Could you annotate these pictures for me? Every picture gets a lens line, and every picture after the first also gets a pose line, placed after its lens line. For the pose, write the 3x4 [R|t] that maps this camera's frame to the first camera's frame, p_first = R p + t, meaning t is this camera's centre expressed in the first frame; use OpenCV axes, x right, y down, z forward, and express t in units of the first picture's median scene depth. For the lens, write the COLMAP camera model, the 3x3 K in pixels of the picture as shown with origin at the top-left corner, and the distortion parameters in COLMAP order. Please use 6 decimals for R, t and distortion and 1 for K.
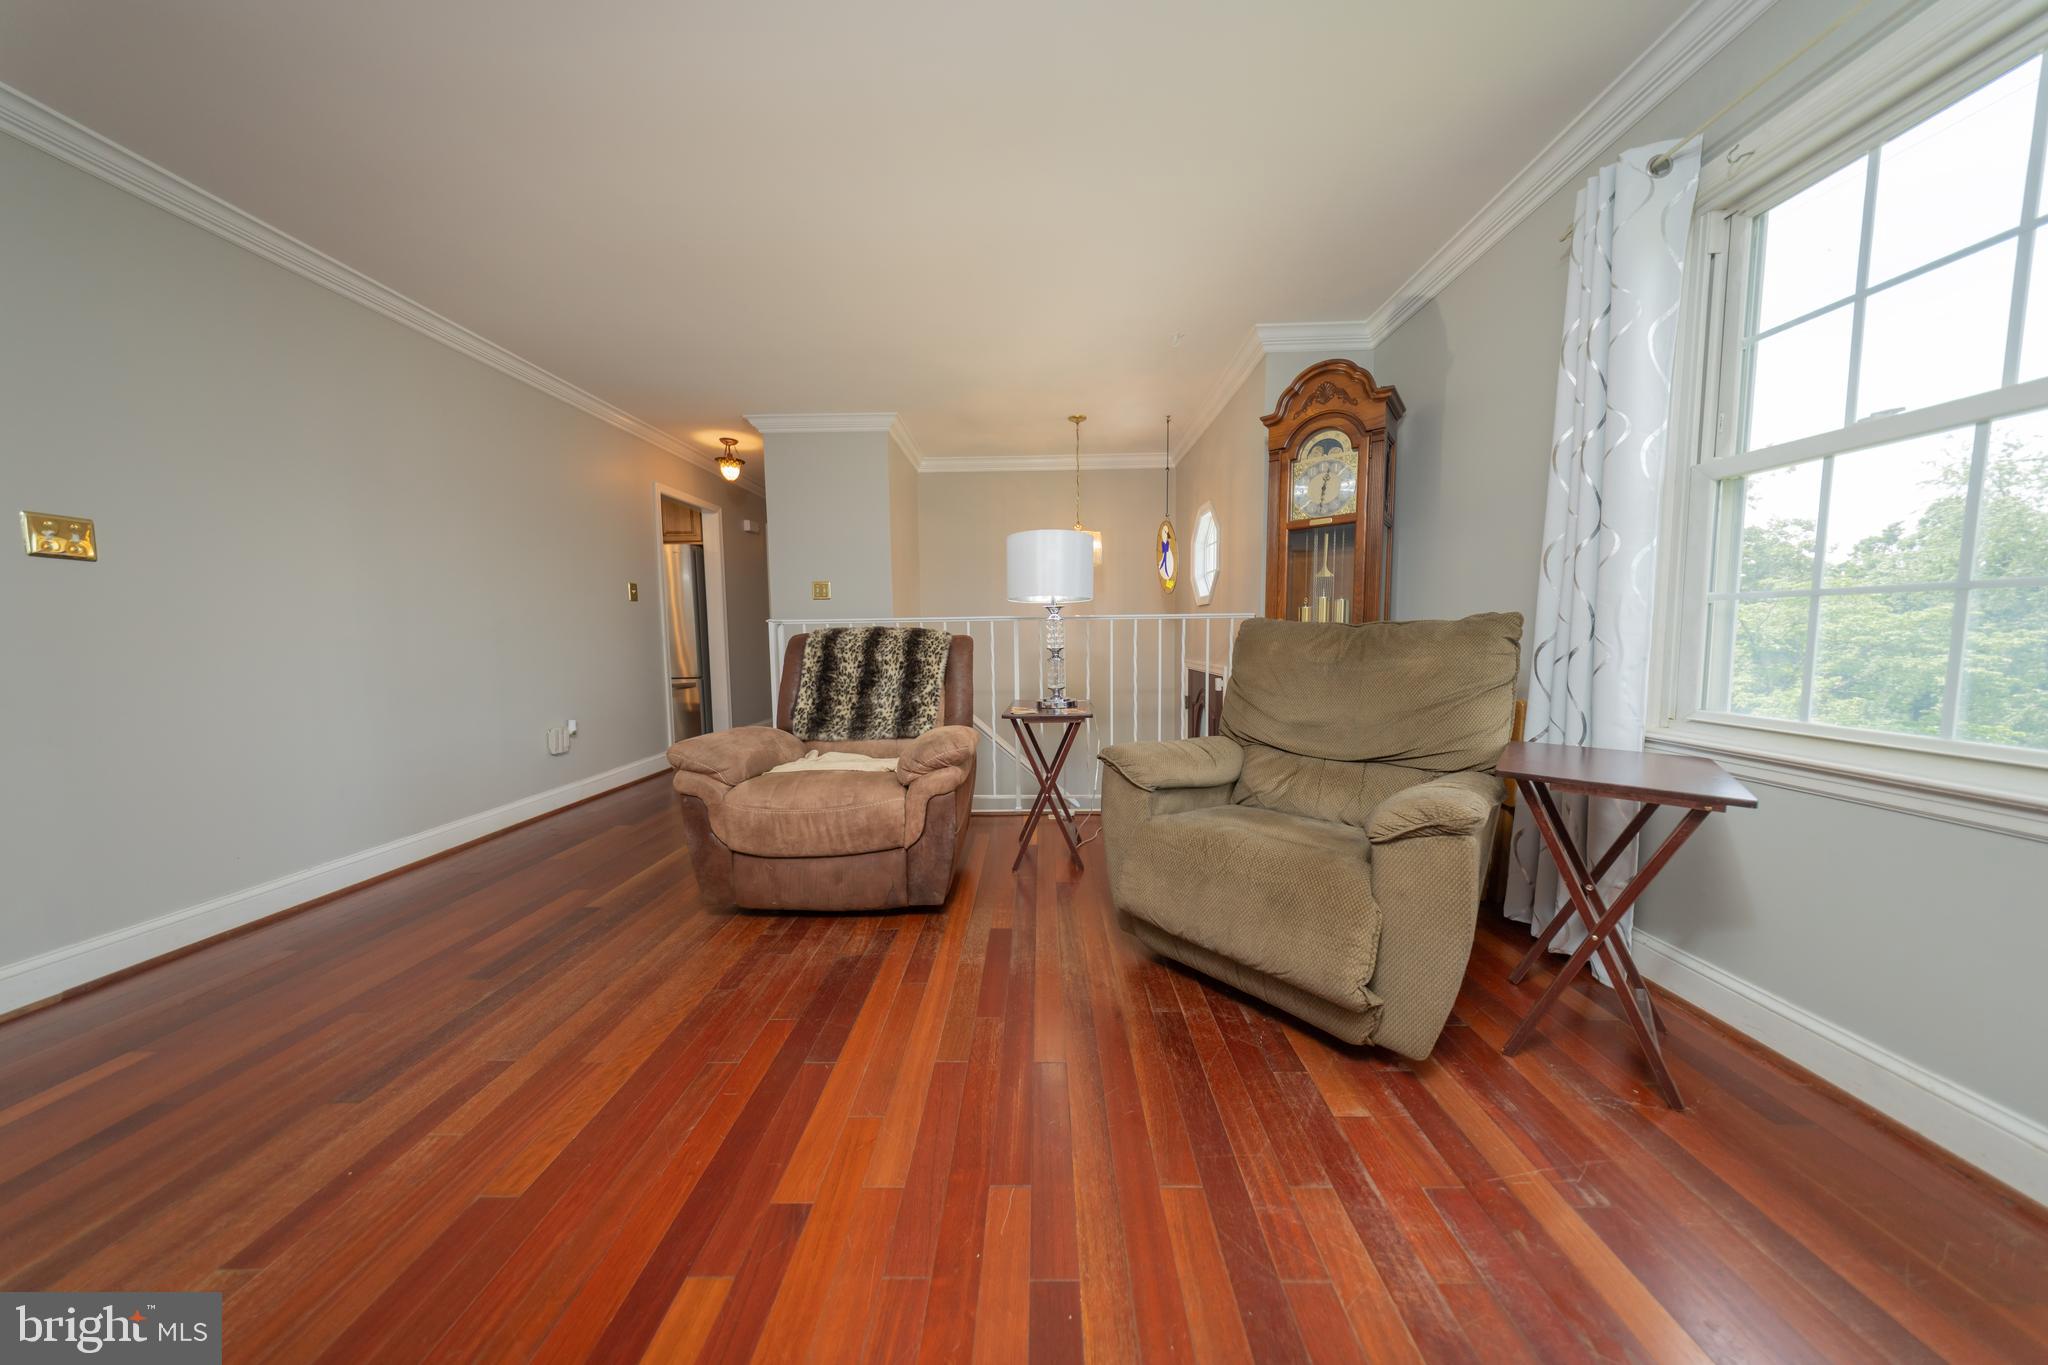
lens RADIAL K [[587.7, 0, 1026.7], [0, 587.7, 675.1], [0, 0, 1]] dist [0.011734, -0.003711]
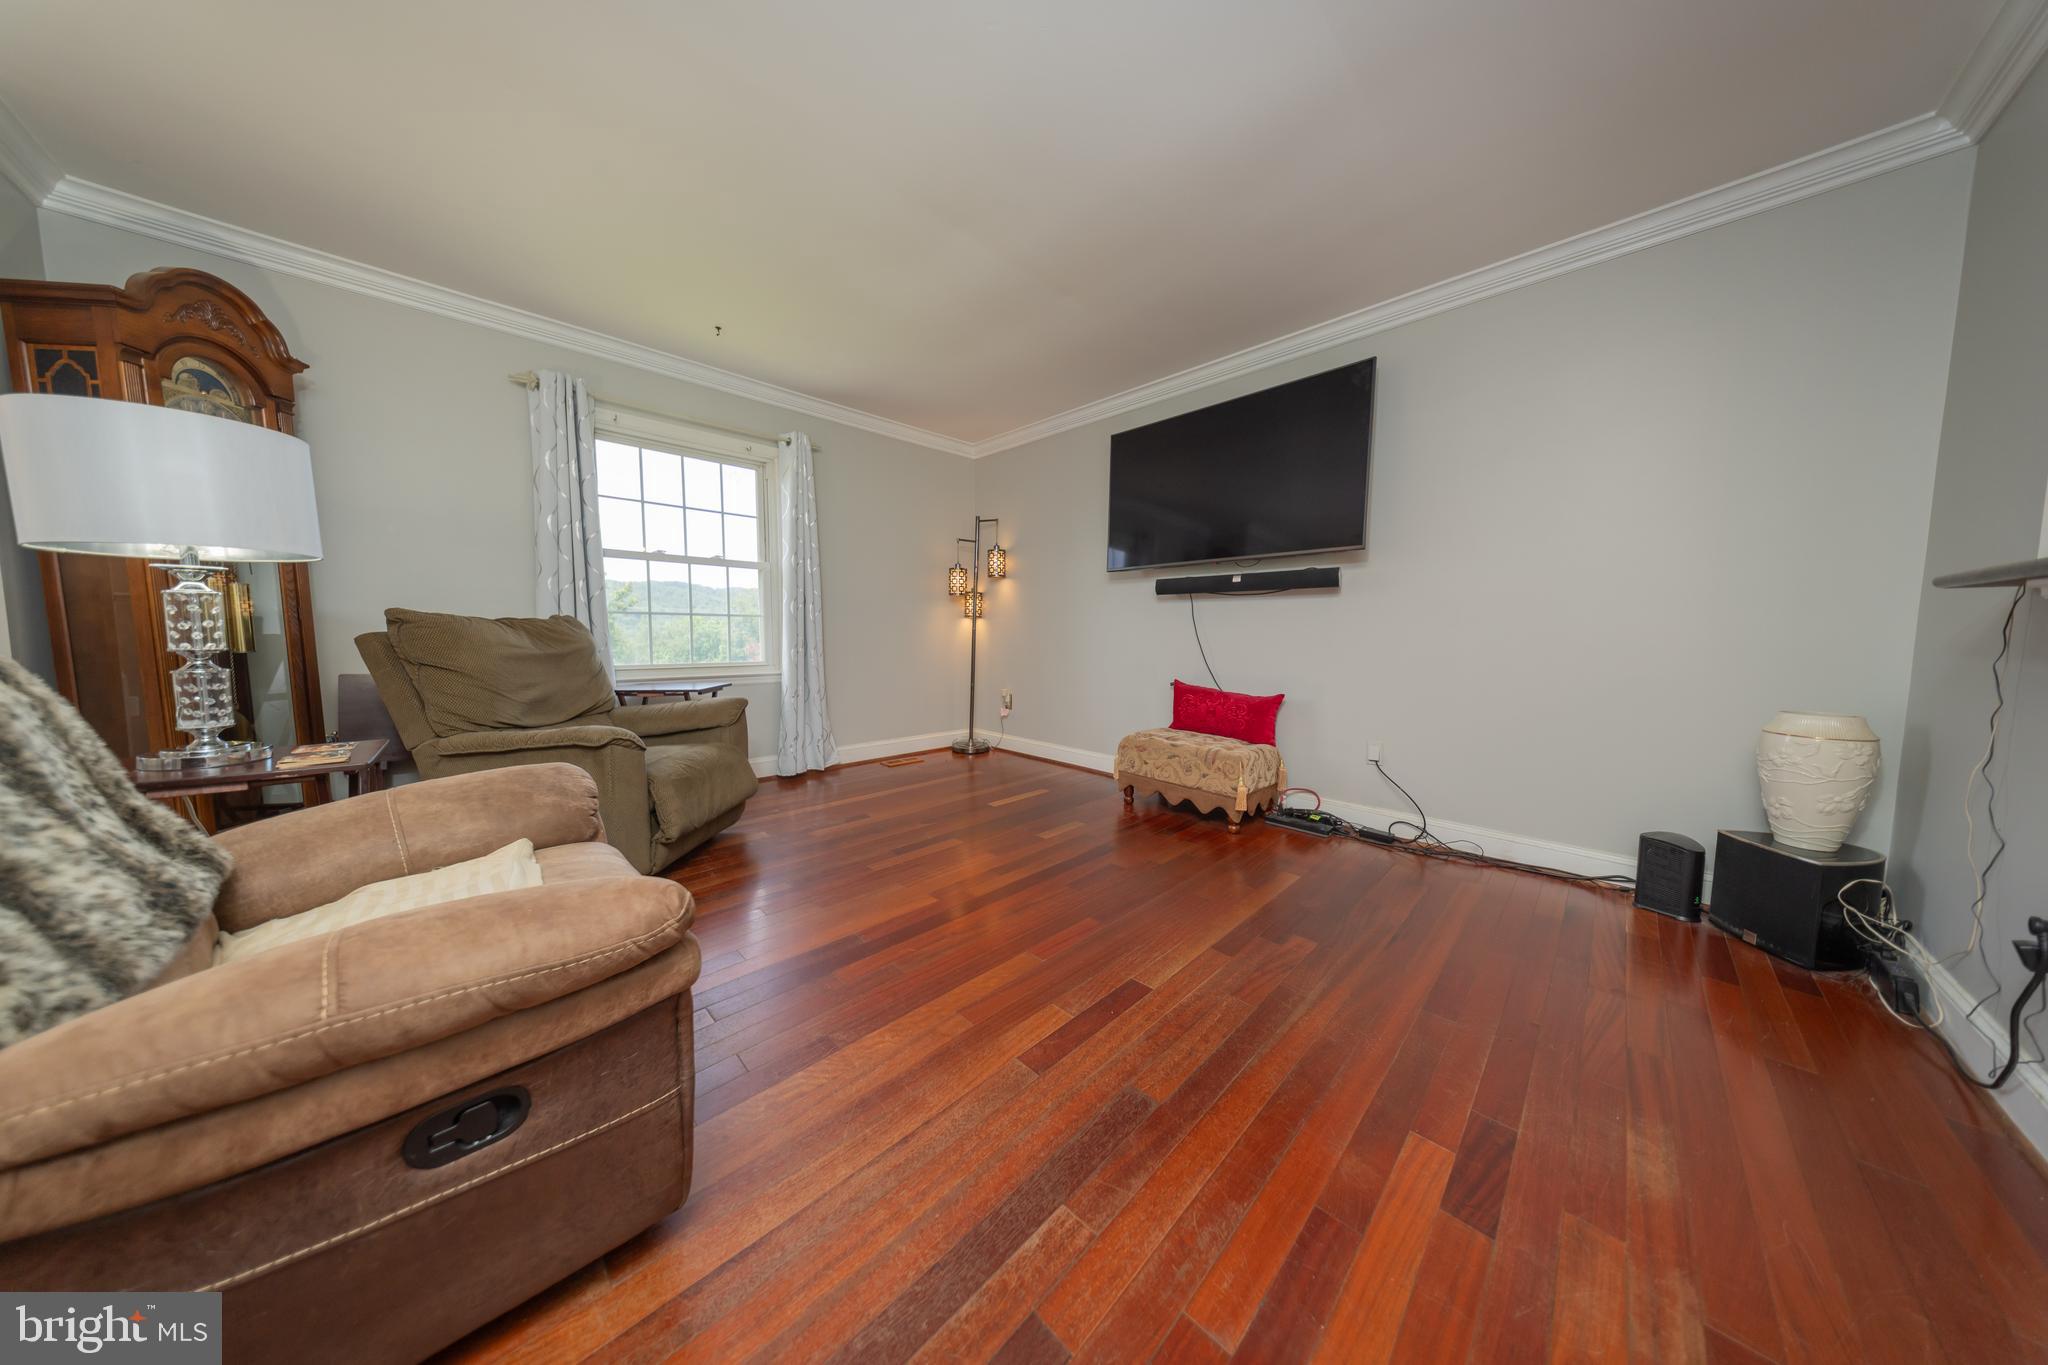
lens RADIAL K [[587.5, 0, 1027.4], [0, 587.5, 676.5], [0, 0, 1]] dist [-0.000178, 0.000108]
pose [[-0.724461, -0.048172, 0.687631, -0.834361], [0.049022, 0.991429, 0.121102, -0.049497], [-0.687571, 0.121442, -0.715890, 0.888186]]
